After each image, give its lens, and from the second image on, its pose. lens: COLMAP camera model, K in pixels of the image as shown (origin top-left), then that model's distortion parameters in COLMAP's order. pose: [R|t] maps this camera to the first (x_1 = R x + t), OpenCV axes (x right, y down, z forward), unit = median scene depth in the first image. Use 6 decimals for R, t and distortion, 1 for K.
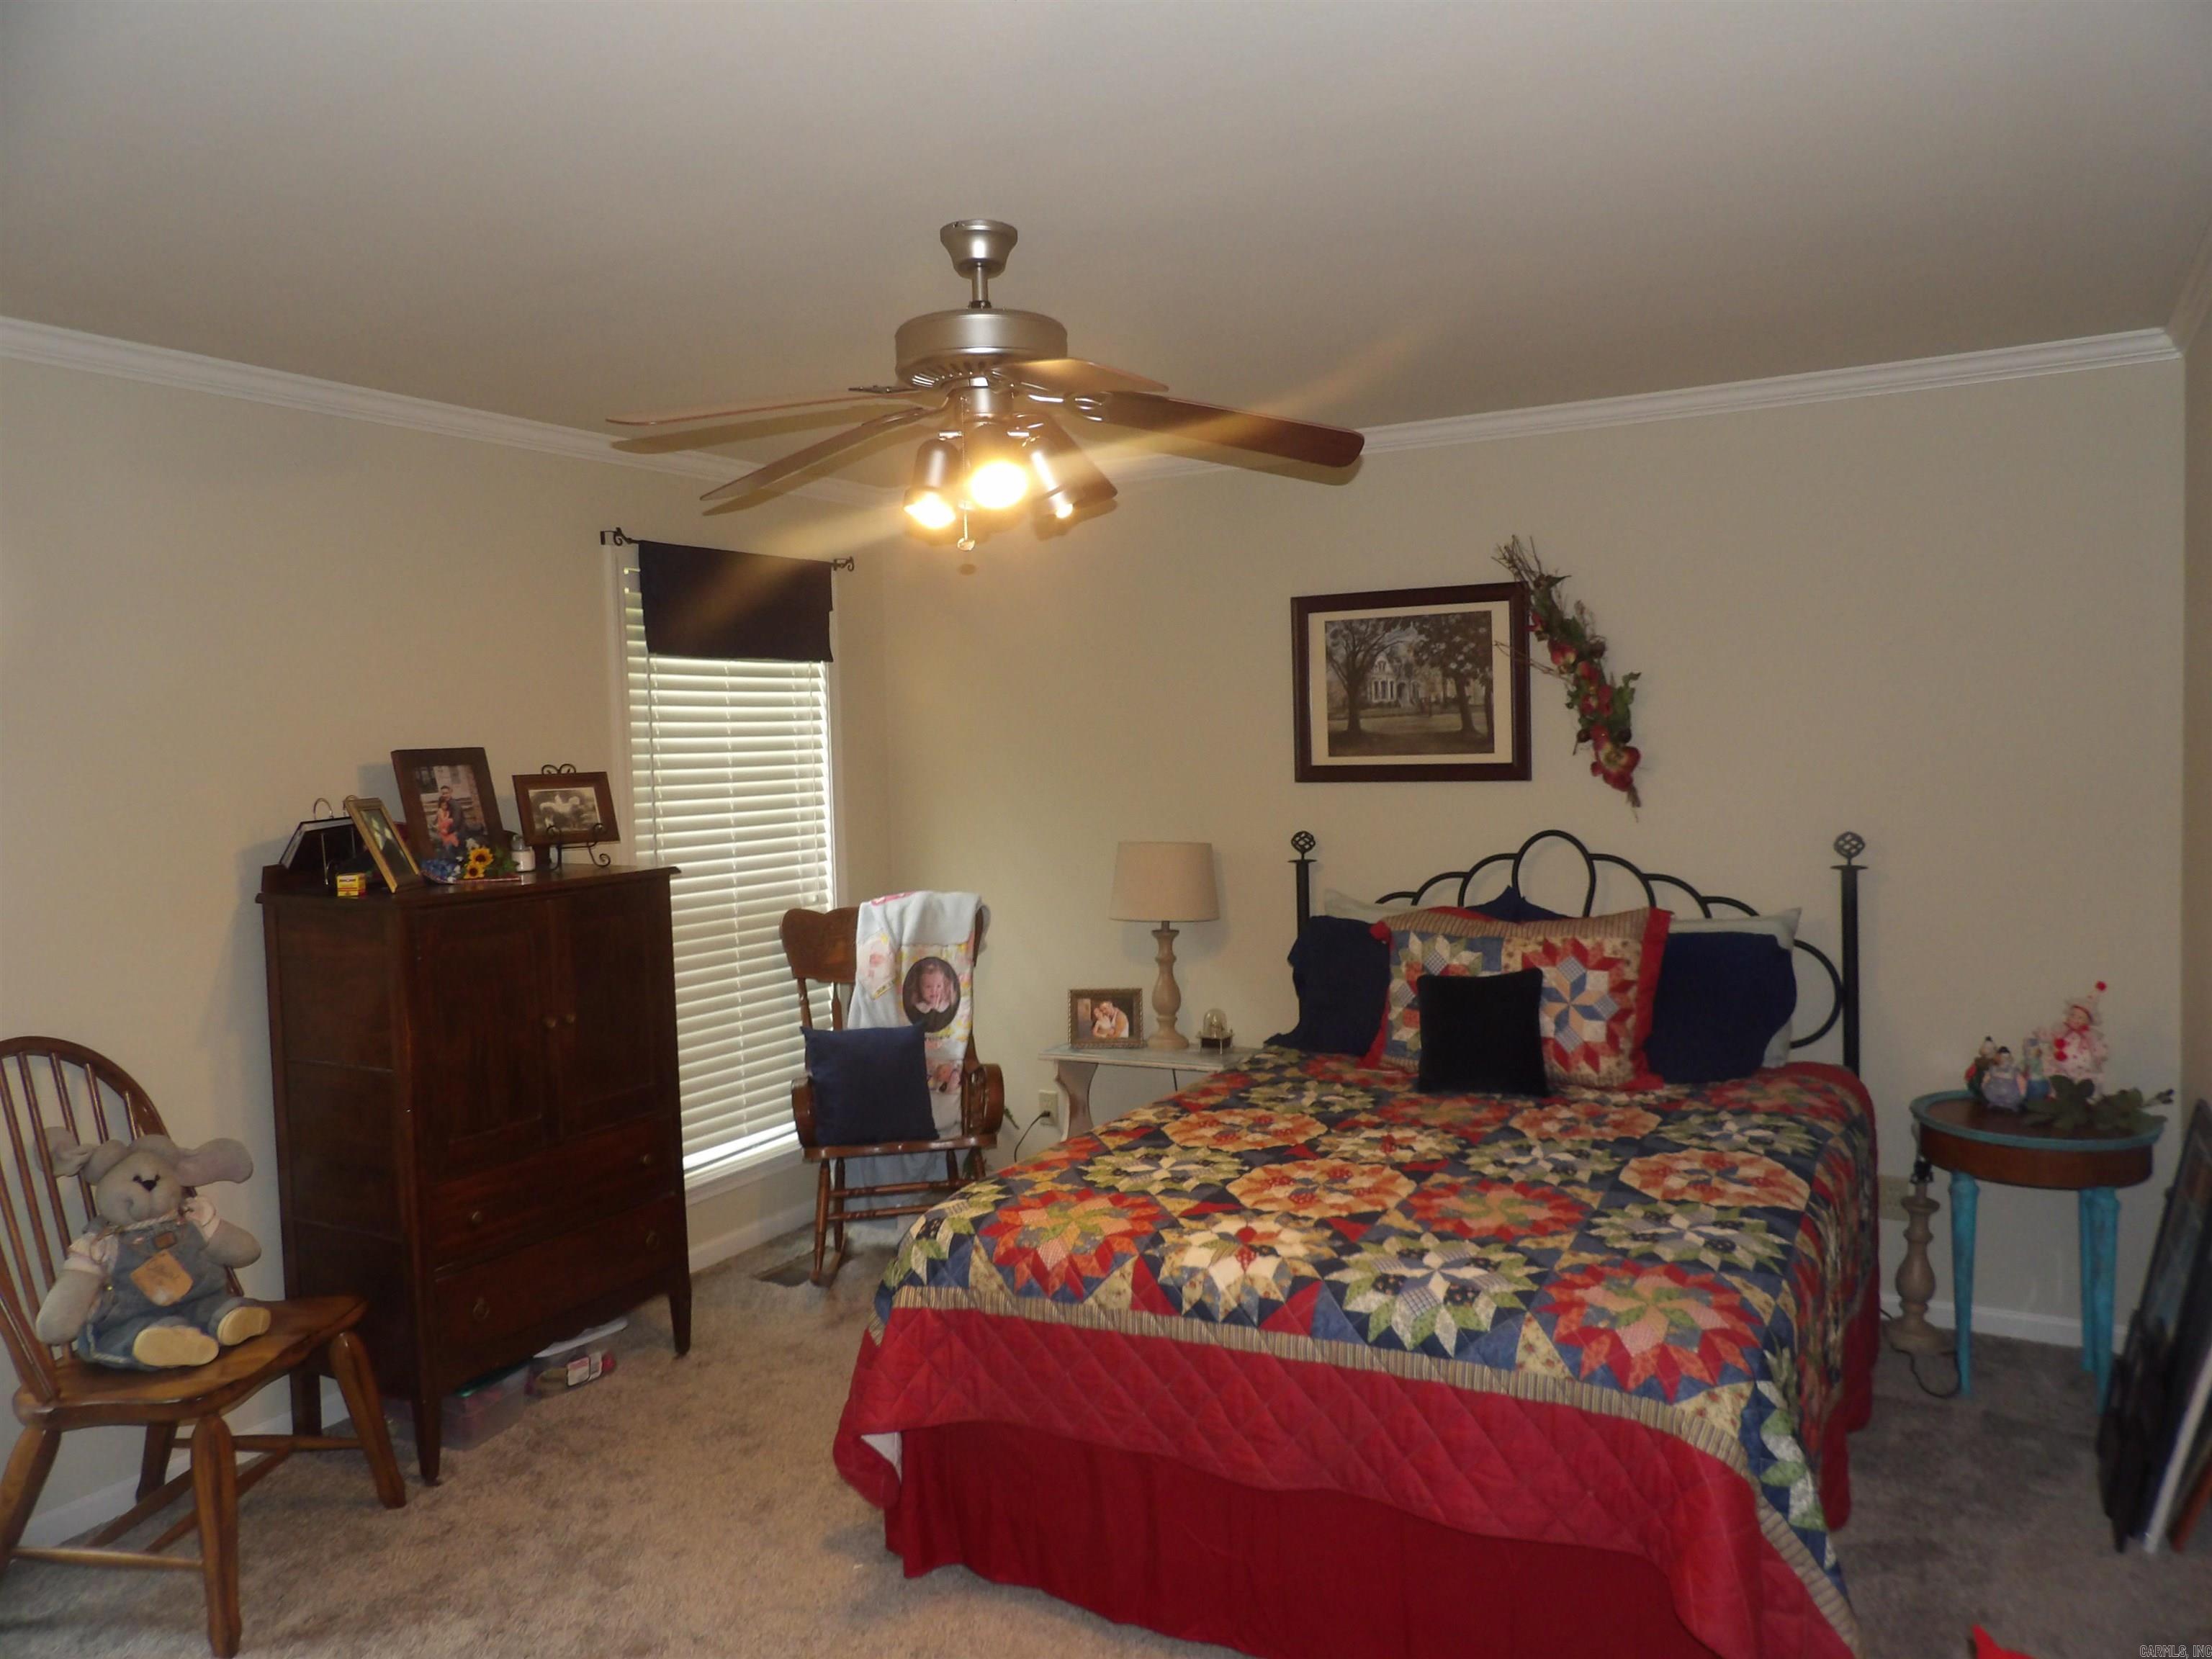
lens RADIAL K [[1571.0, 0, 1106.0], [0, 1571.0, 829.5], [0, 0, 1]] dist [-0.053012, 0.061357]
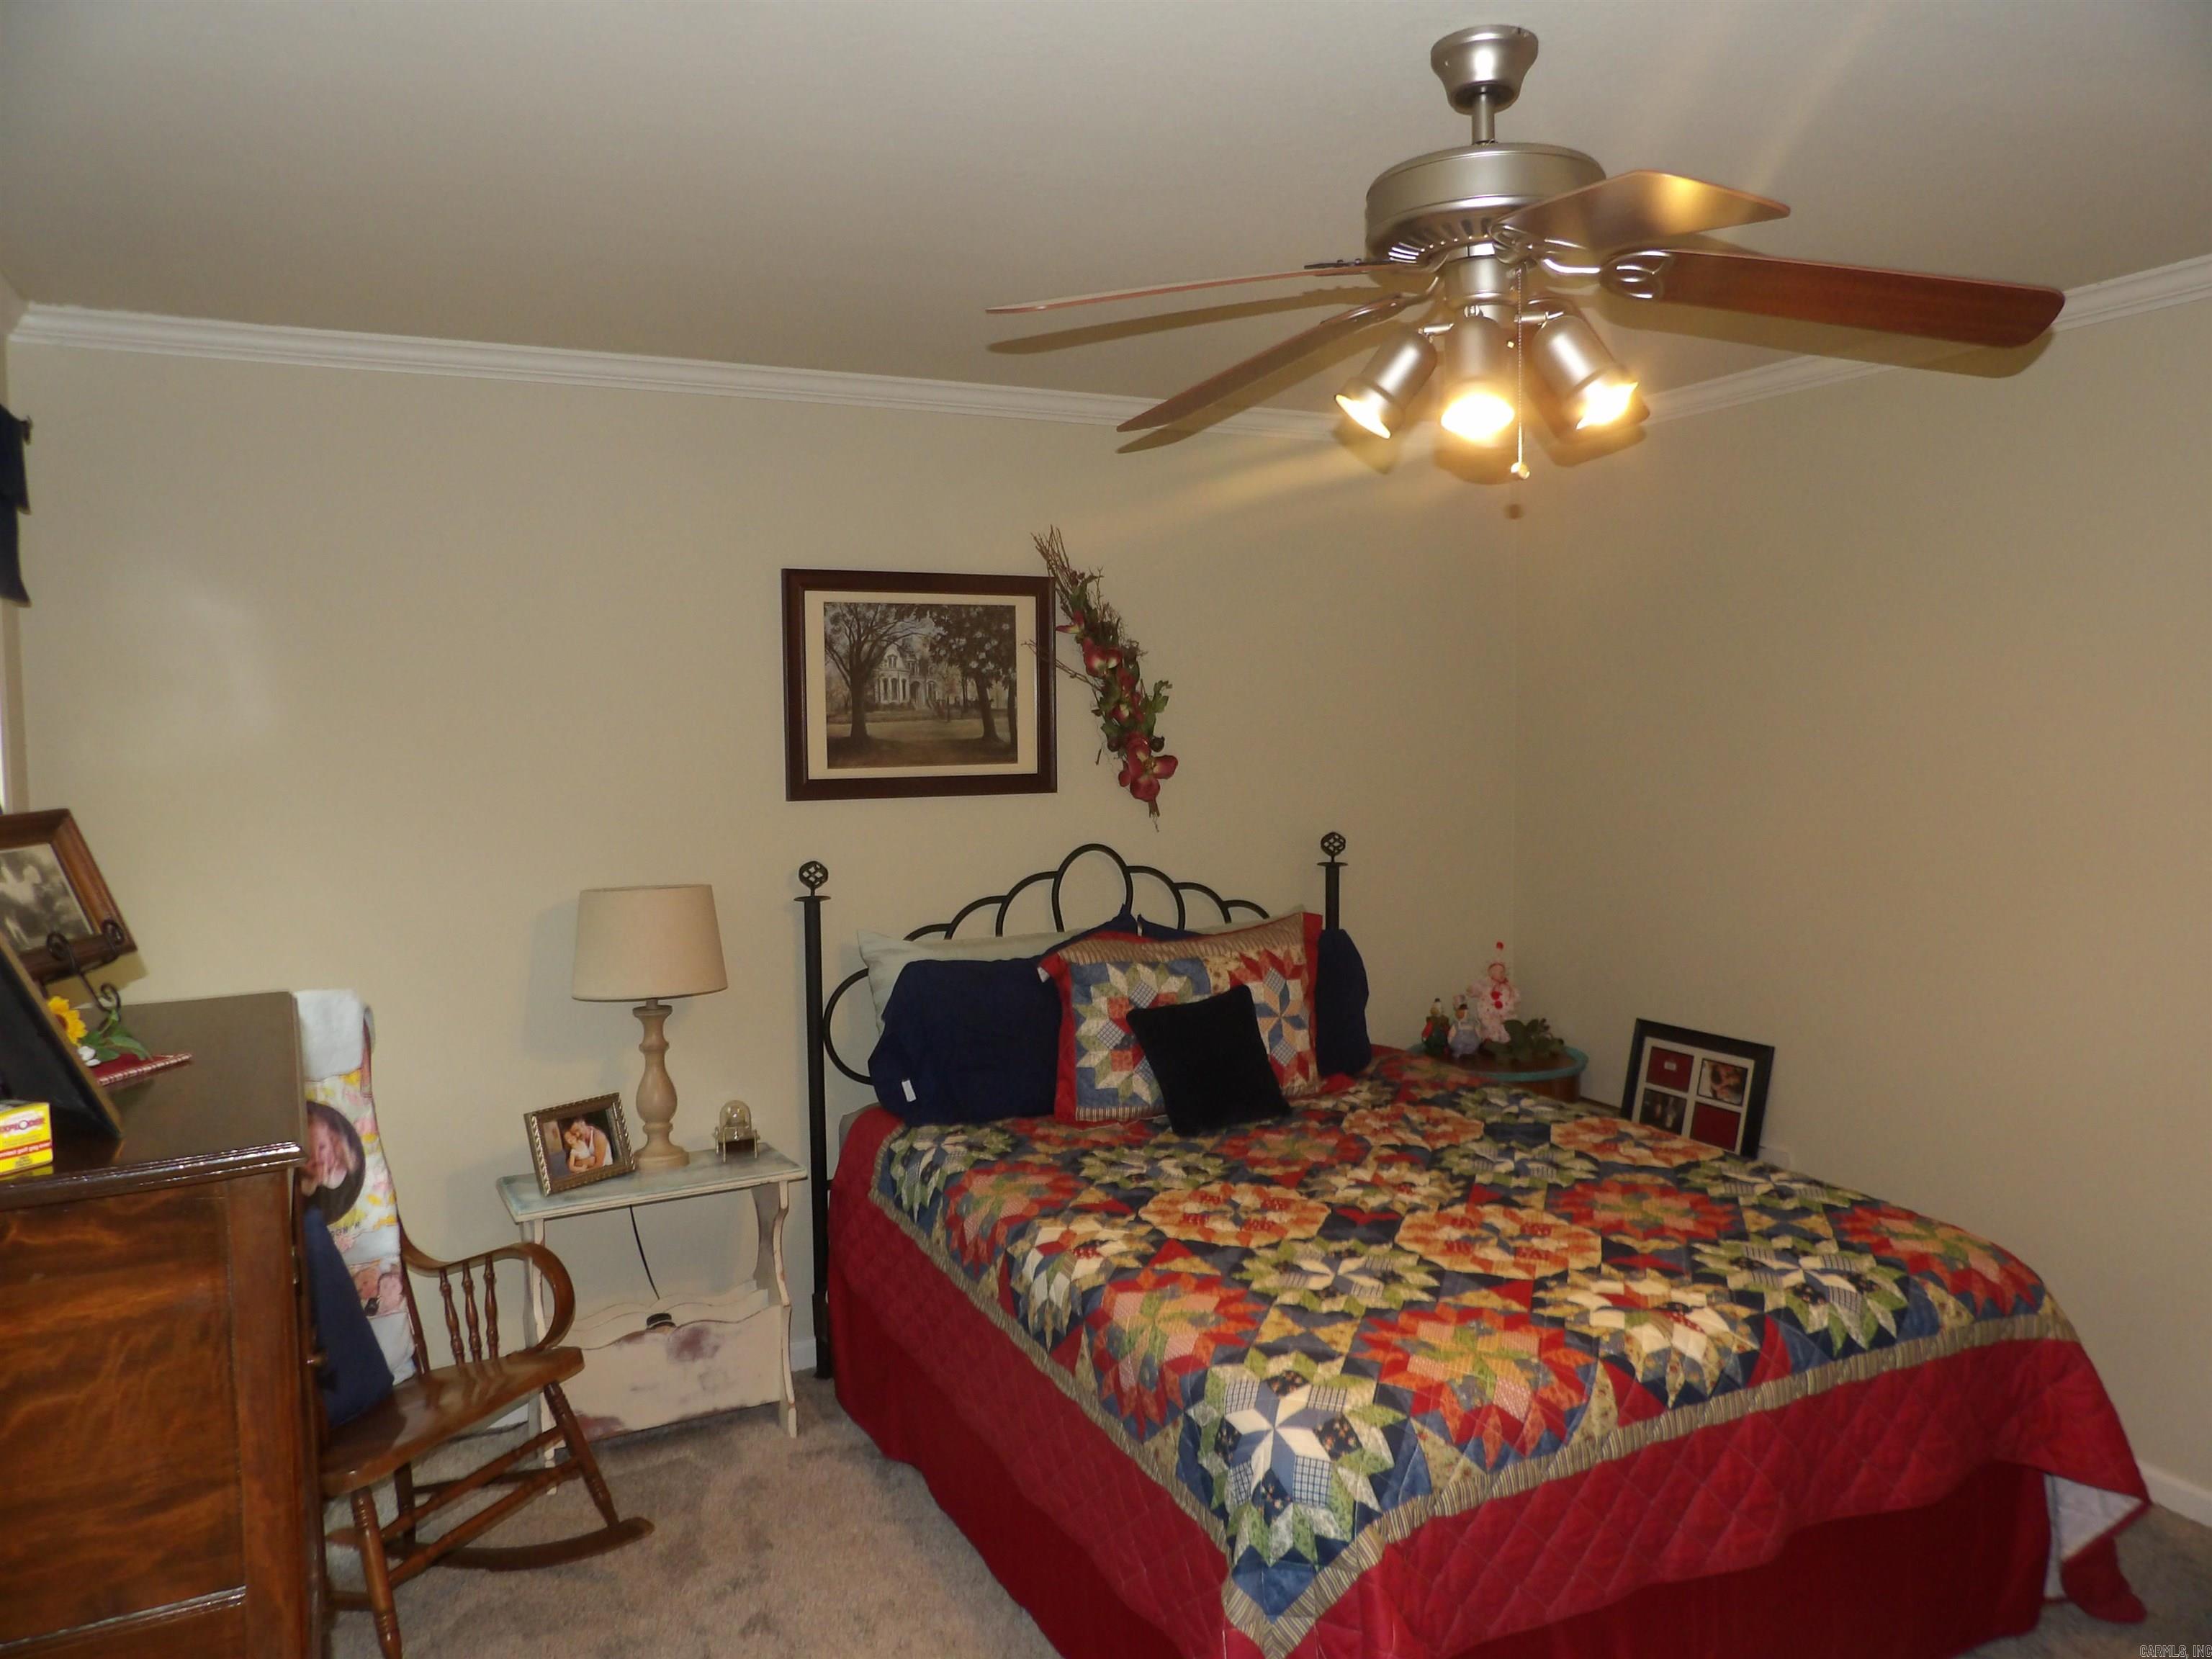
lens RADIAL K [[1571.0, 0, 1106.0], [0, 1571.0, 829.5], [0, 0, 1]] dist [-0.053012, 0.061357]
pose [[0.560286, -0.035633, 0.827532, -0.488674], [0.046543, 0.998850, 0.011498, -0.018569], [-0.826991, 0.032073, 0.561300, 0.456877]]
